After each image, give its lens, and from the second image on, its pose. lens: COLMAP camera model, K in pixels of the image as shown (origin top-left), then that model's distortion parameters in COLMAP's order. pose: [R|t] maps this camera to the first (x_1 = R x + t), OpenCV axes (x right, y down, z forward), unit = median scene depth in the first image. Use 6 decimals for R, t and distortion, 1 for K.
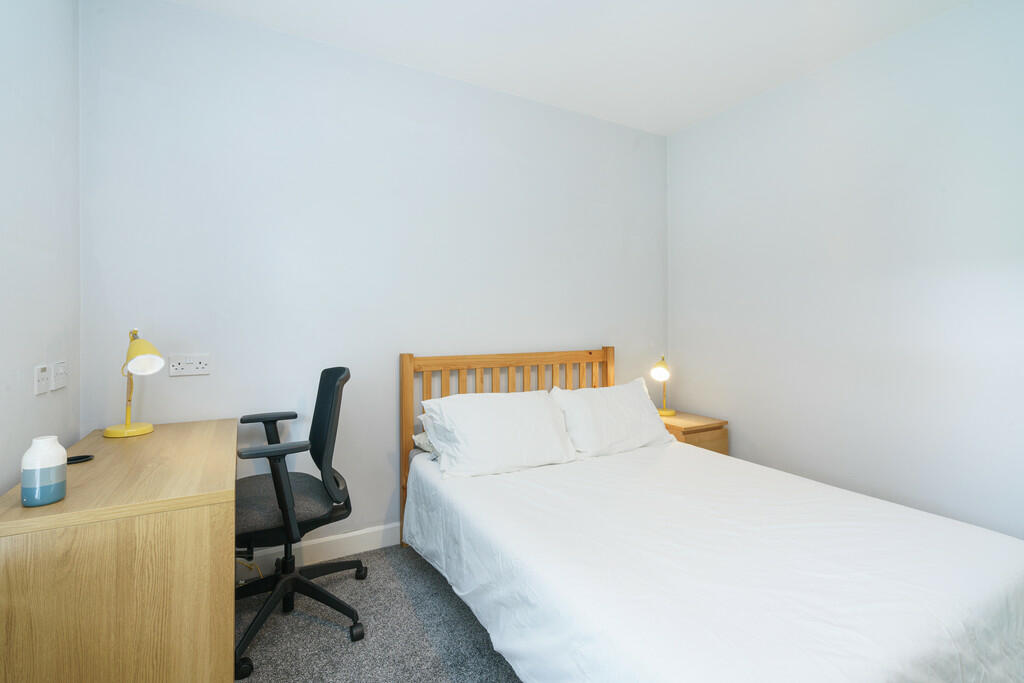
lens RADIAL K [[460.6, 0, 506.6], [0, 460.6, 332.2], [0, 0, 1]] dist [-0.001101, 0.000016]
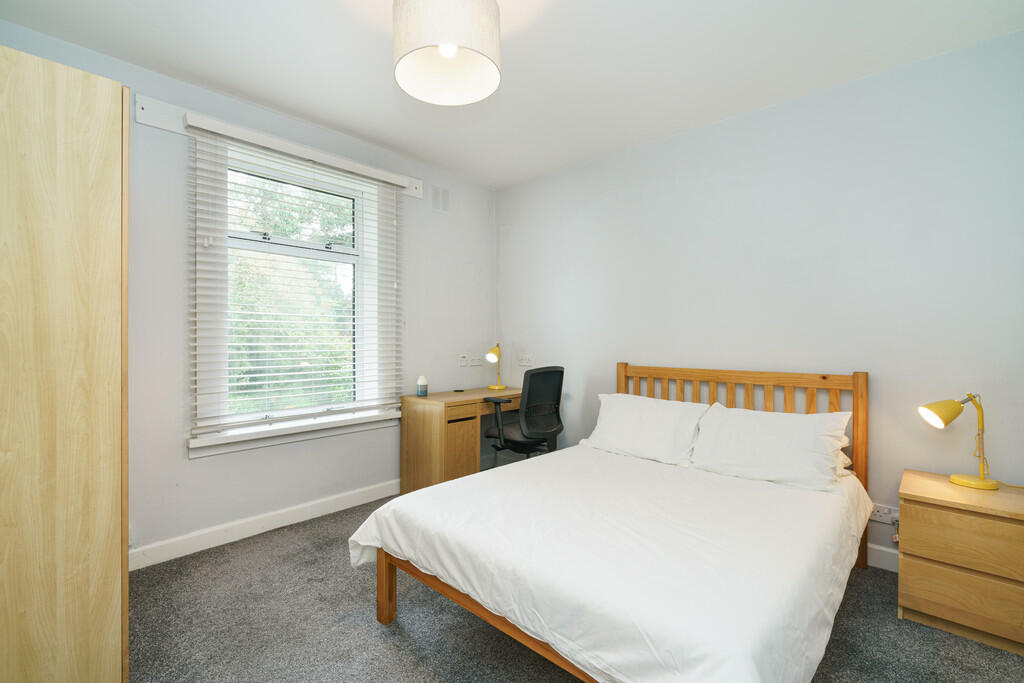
lens RADIAL K [[460.6, 0, 506.6], [0, 460.6, 332.2], [0, 0, 1]] dist [-0.001101, 0.000016]
pose [[0.322627, -0.000020, -0.946526, 0.922125], [-0.011353, 0.999928, -0.003890, -0.032596], [0.946458, 0.012001, 0.322603, 0.203935]]
